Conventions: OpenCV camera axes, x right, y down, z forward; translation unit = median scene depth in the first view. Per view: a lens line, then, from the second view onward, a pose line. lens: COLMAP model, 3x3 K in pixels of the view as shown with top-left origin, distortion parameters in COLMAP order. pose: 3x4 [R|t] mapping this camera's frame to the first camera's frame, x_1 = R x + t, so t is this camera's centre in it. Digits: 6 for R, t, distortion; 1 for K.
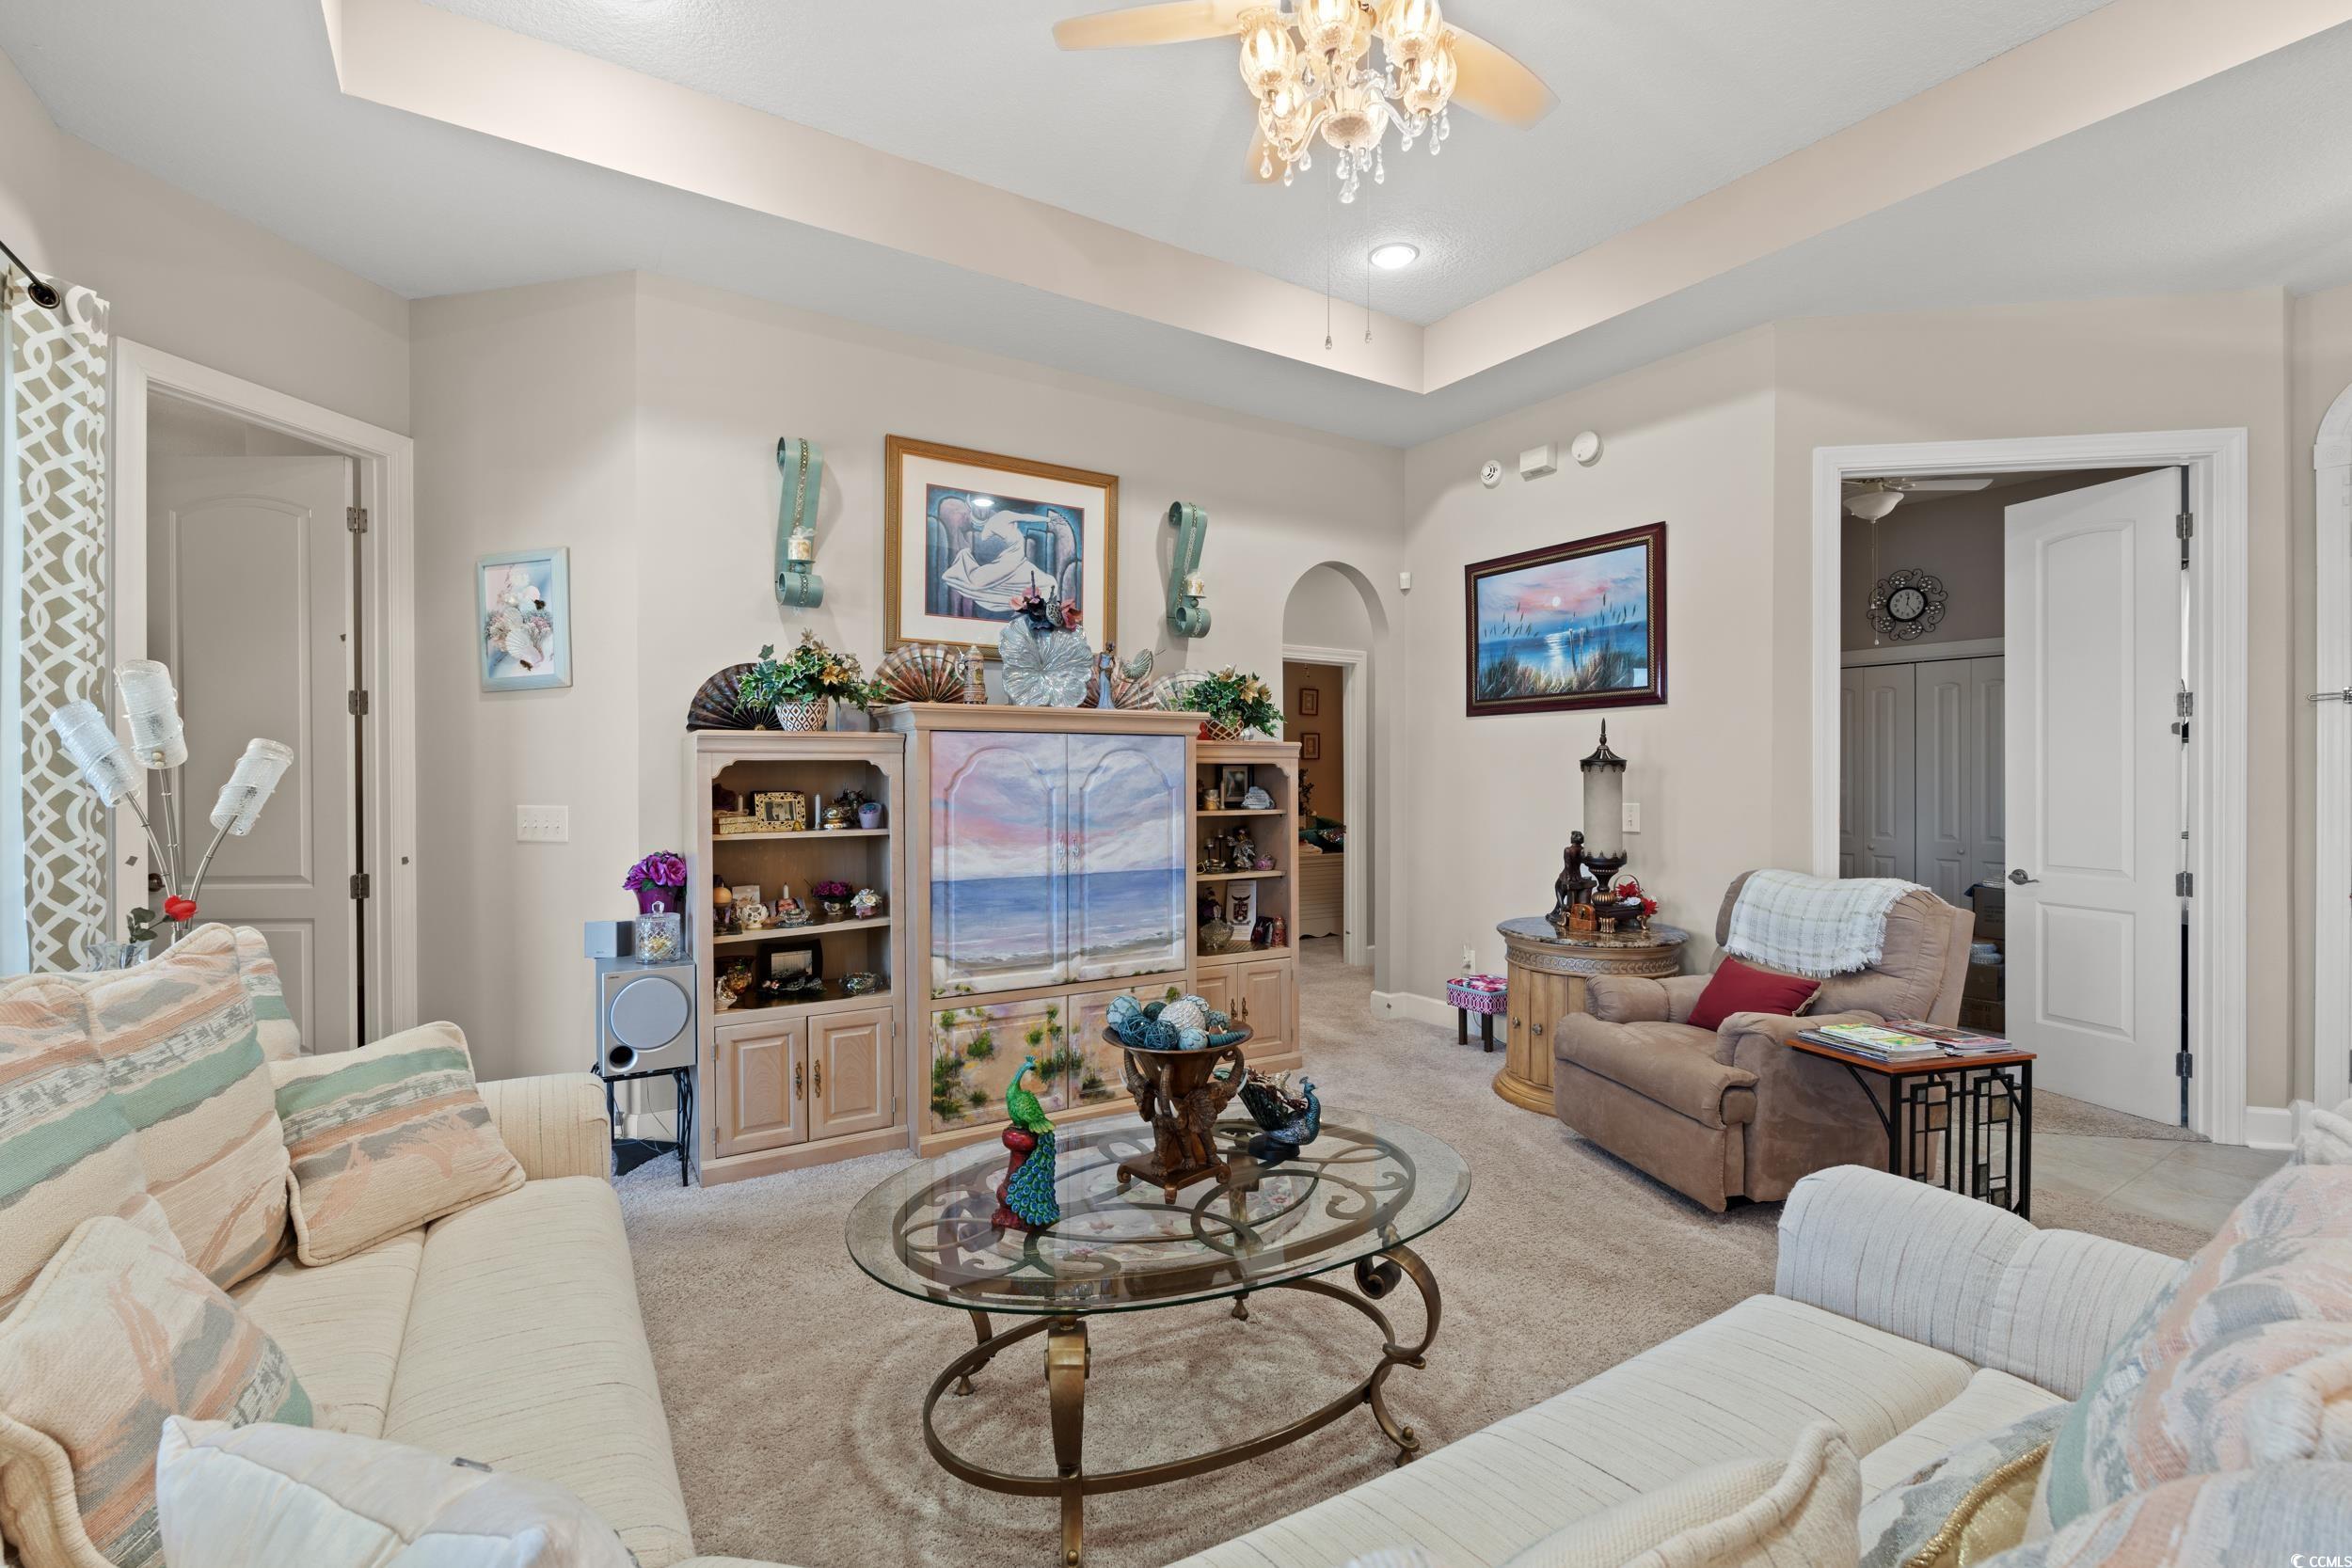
lens RADIAL K [[1034.9, 0, 1175.7], [0, 1034.9, 778.6], [0, 0, 1]] dist [-0.005663, -0.000065]
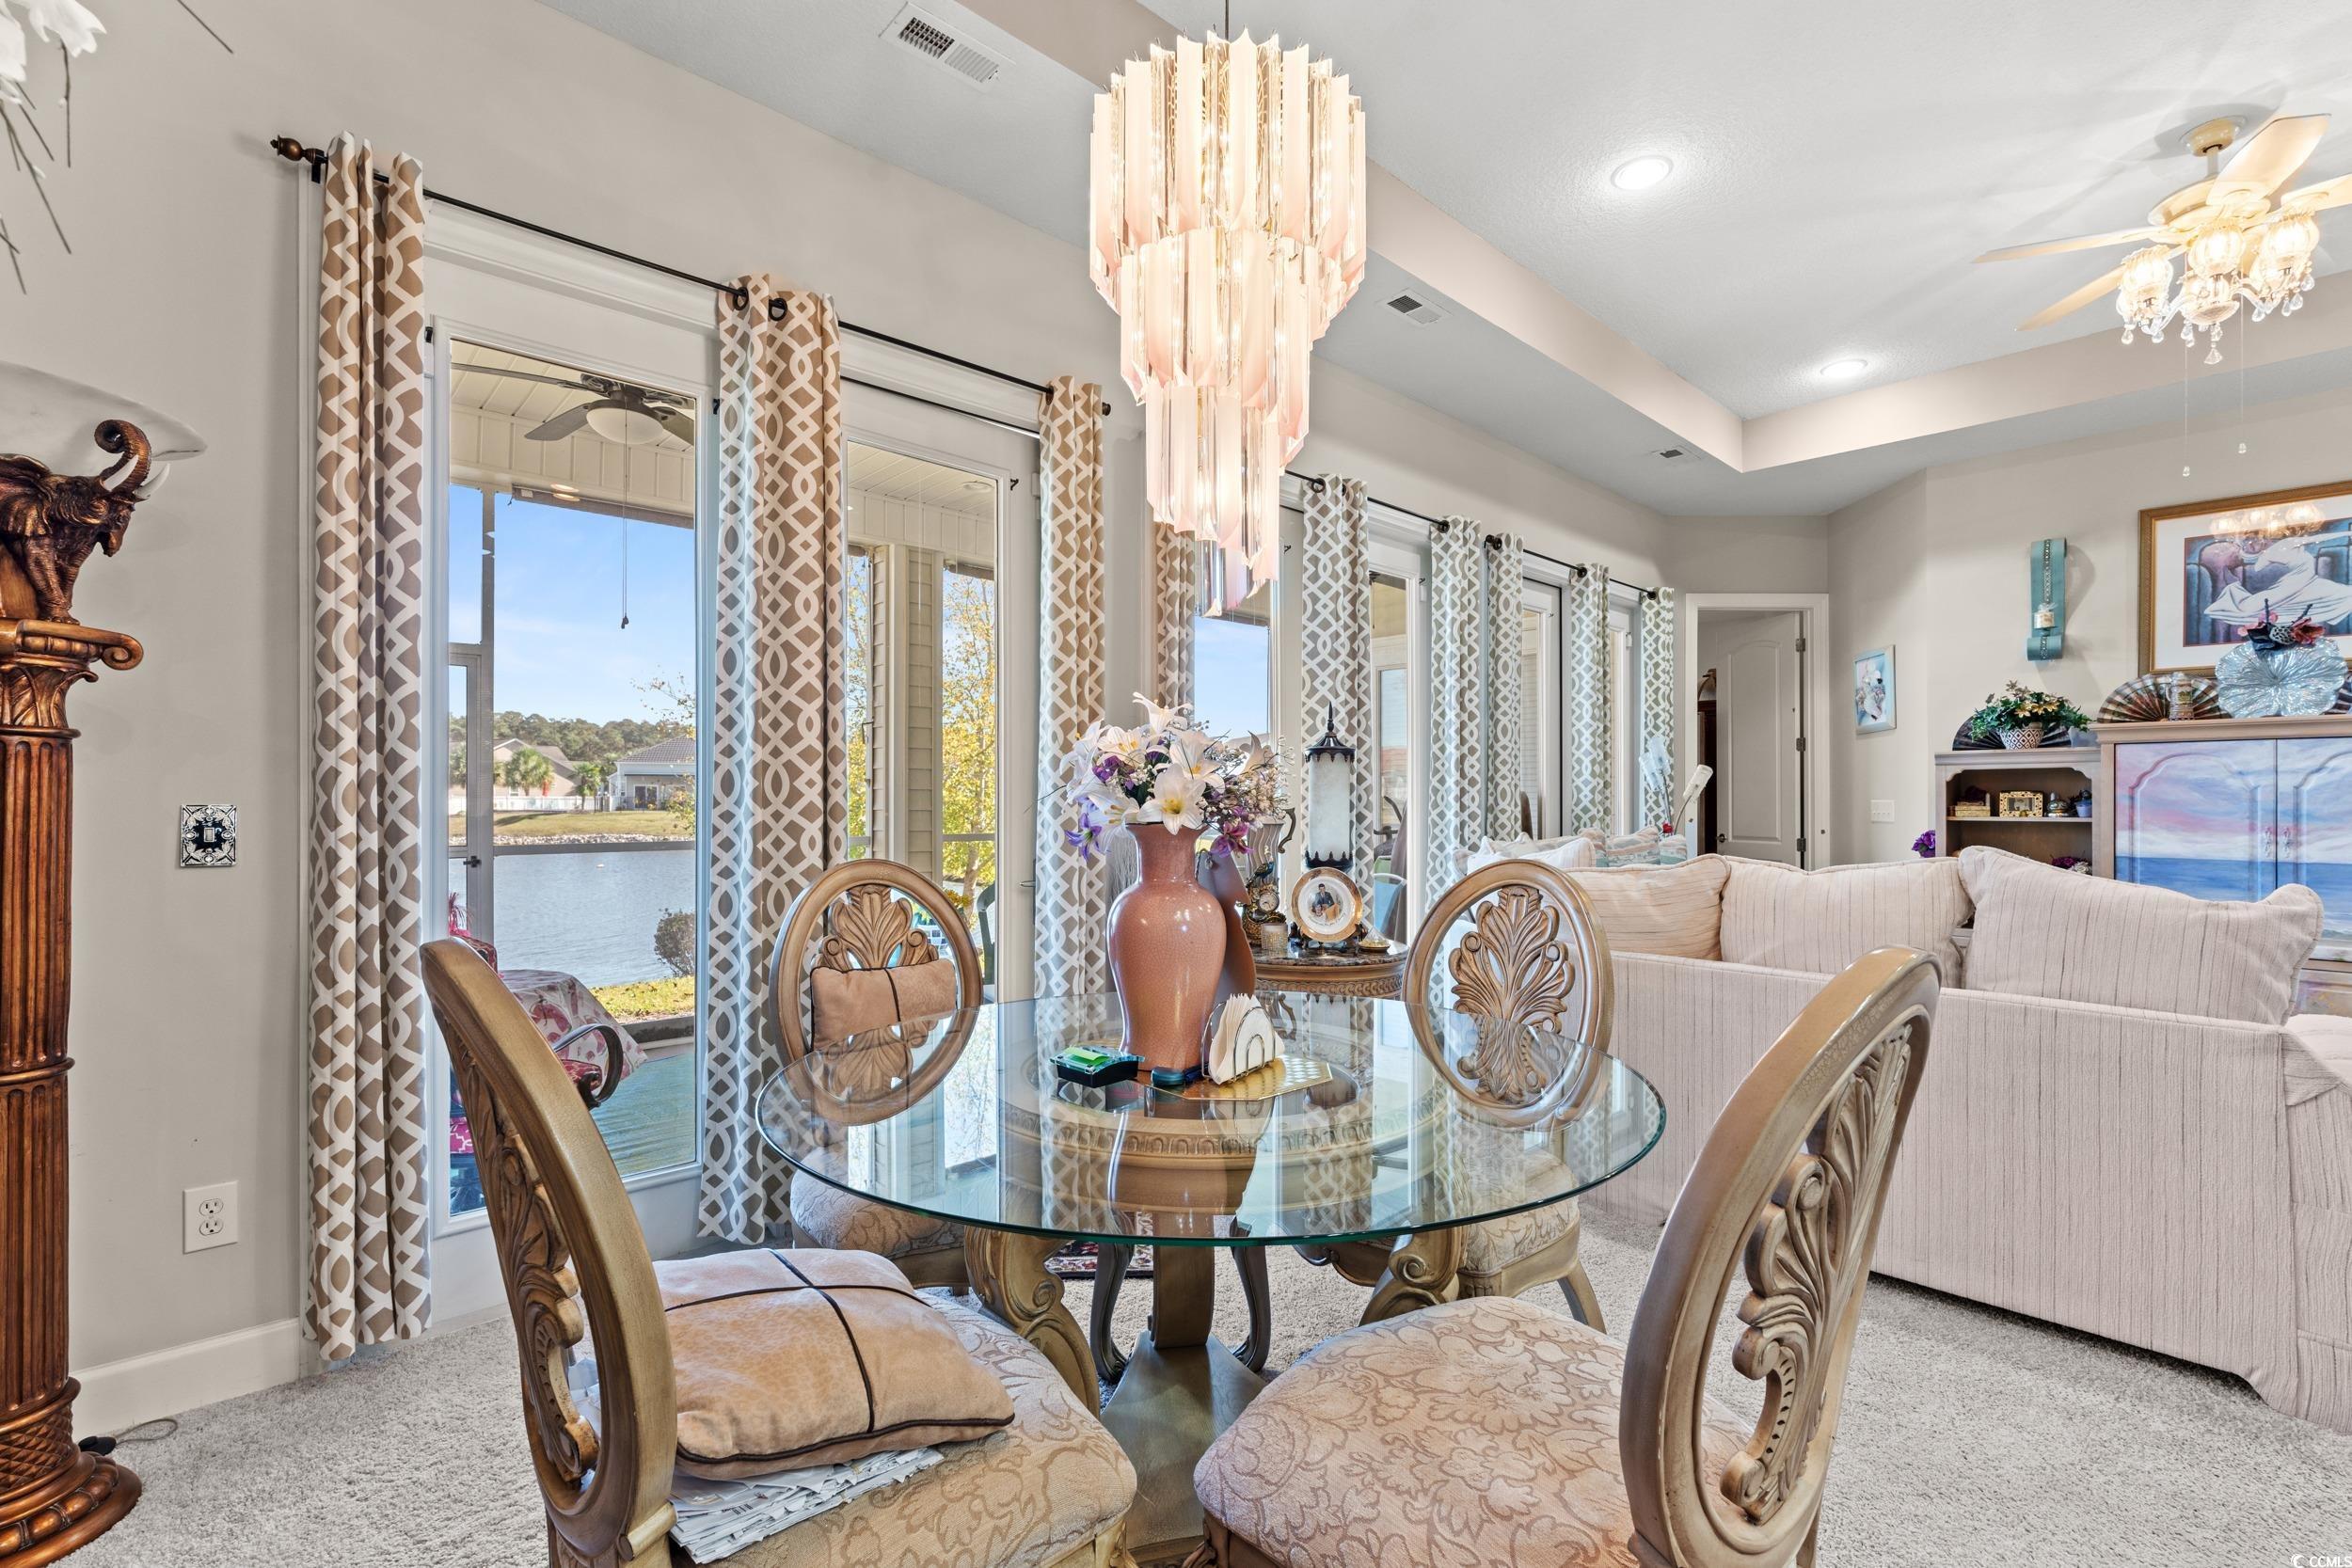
lens RADIAL K [[1034.9, 0, 1176.3], [0, 1034.9, 798.5], [0, 0, 1]] dist [-0.005663, -0.000065]
pose [[0.172587, -0.001892, -0.984992, 0.817882], [-0.010072, 0.999942, -0.003686, 0.039348], [0.984943, 0.010557, 0.172558, -0.405885]]
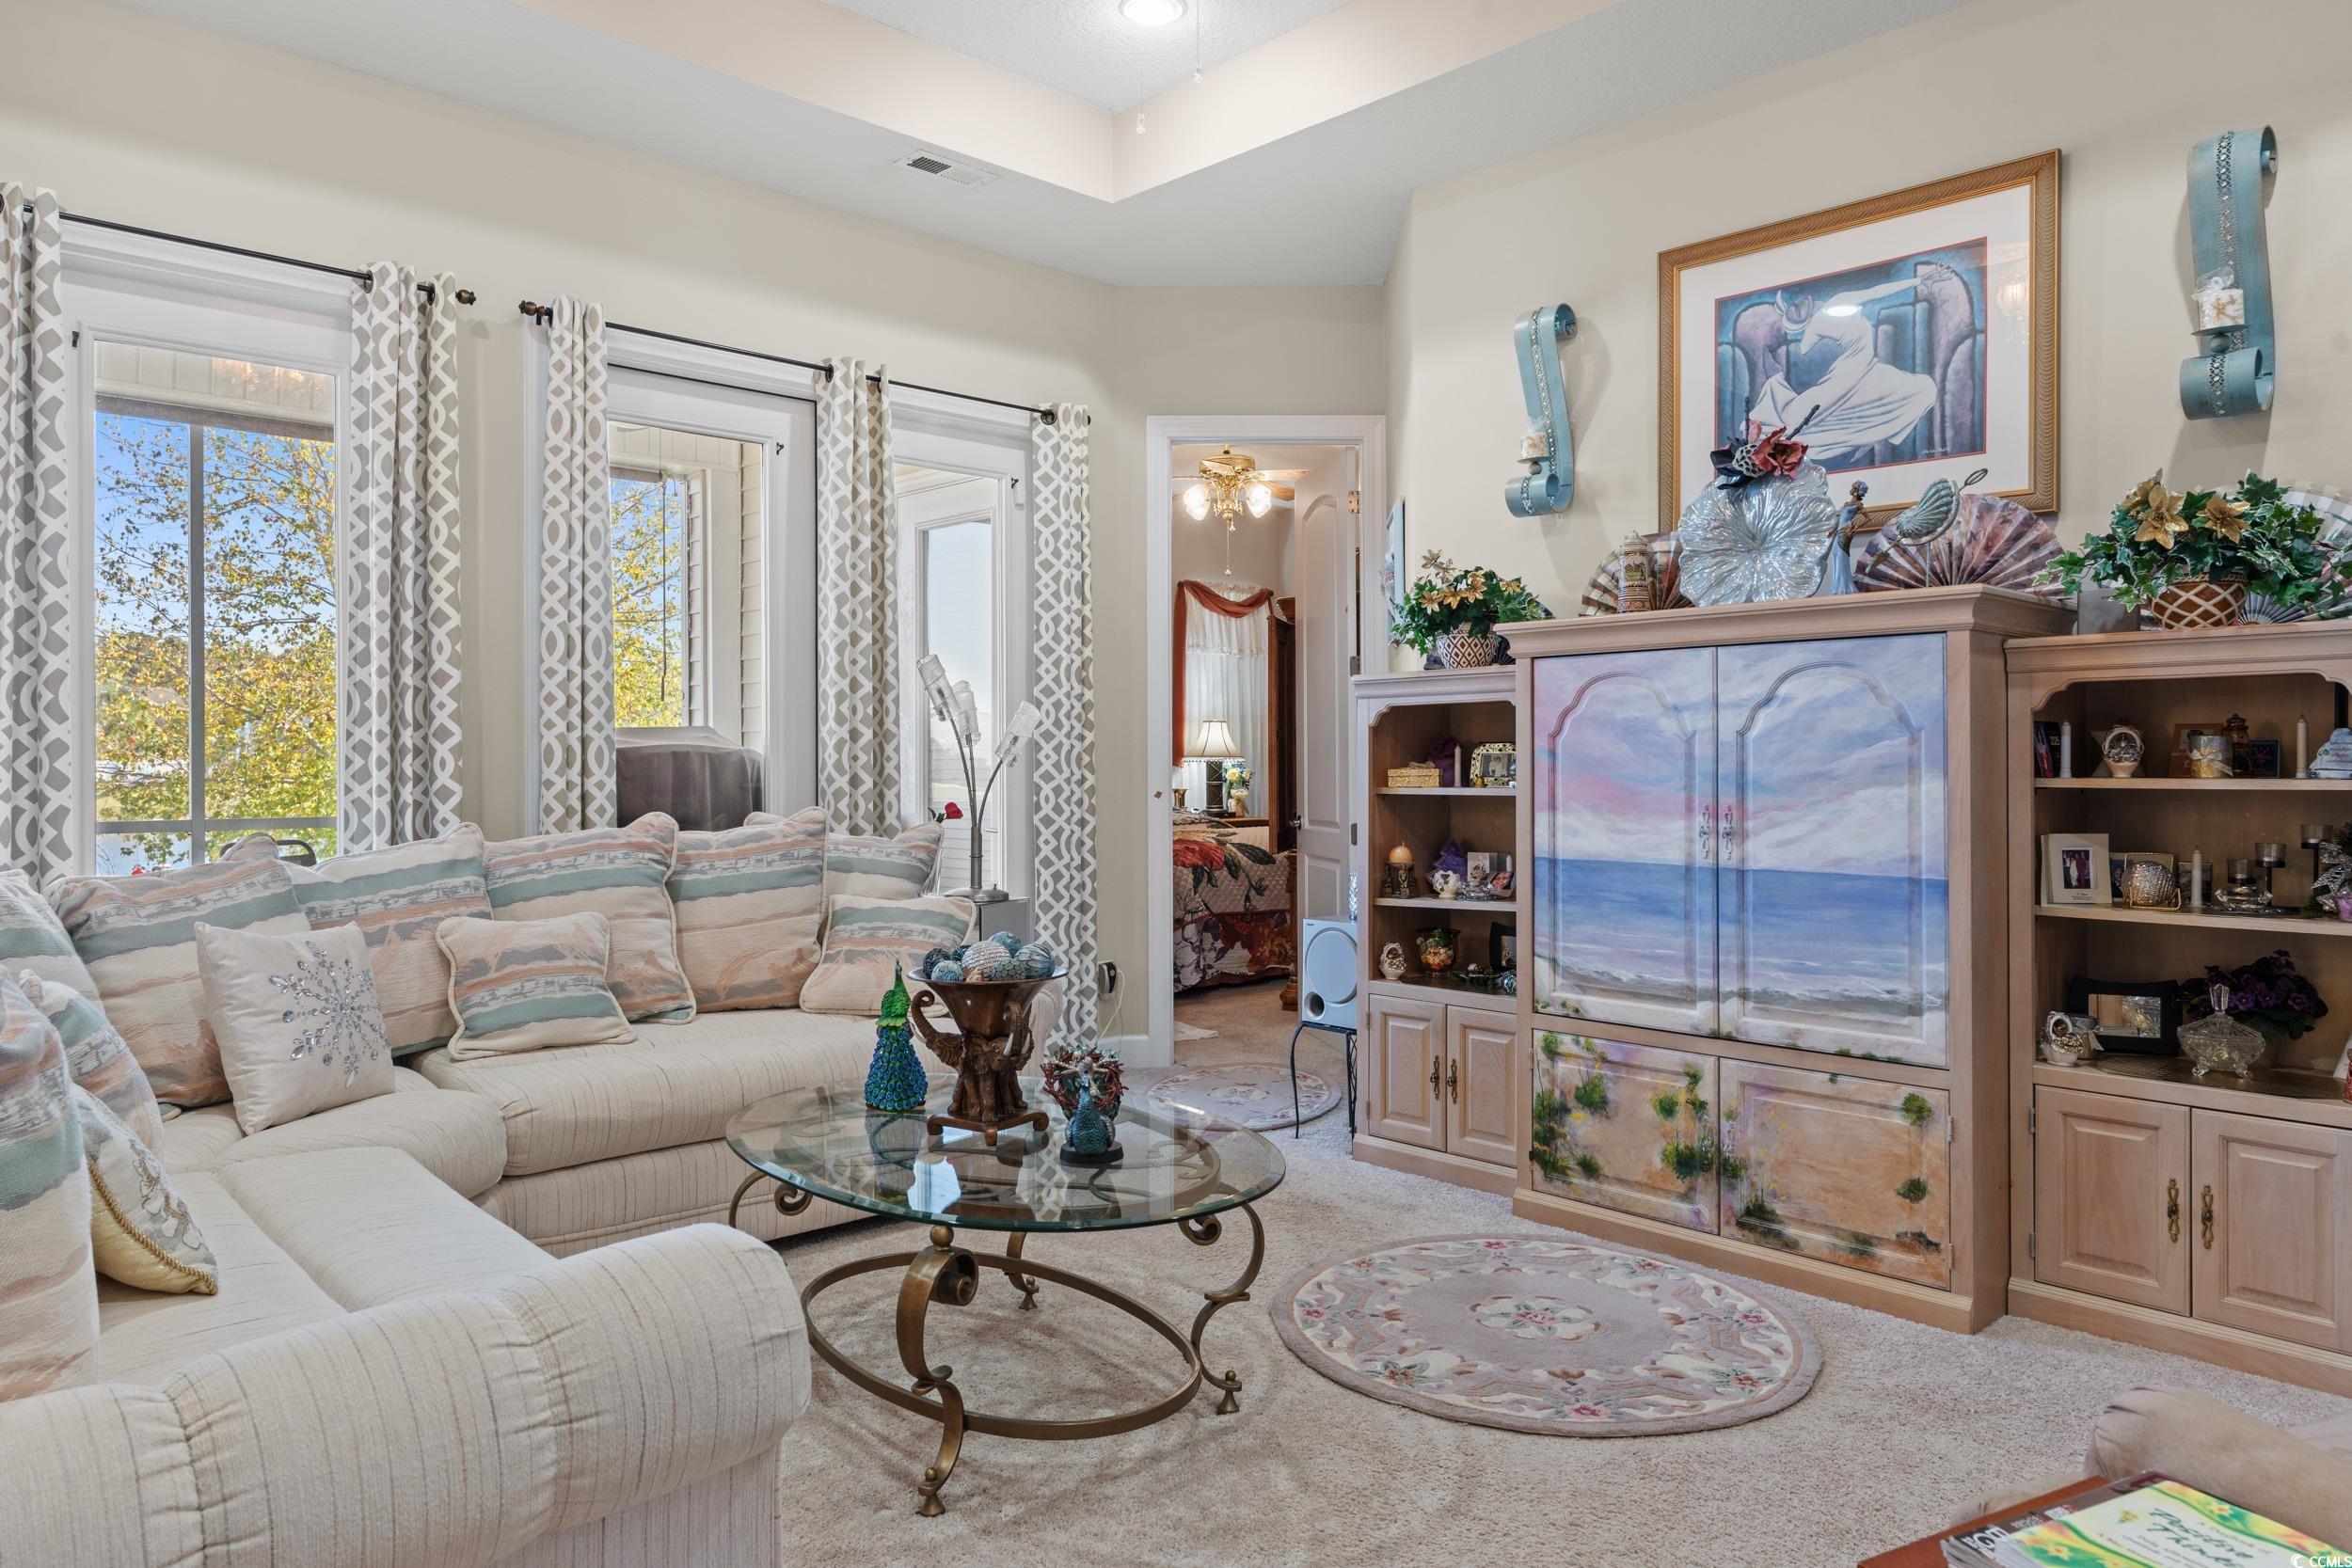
lens RADIAL K [[1519.3, 0, 1173.8], [0, 1519.3, 759.6], [0, 0, 1]] dist [-0.005907, -0.001392]
pose [[0.189278, -0.002933, -0.981919, 0.759240], [-0.003382, 0.999988, -0.003639, 0.031179], [0.981918, 0.004010, 0.189265, 0.498126]]
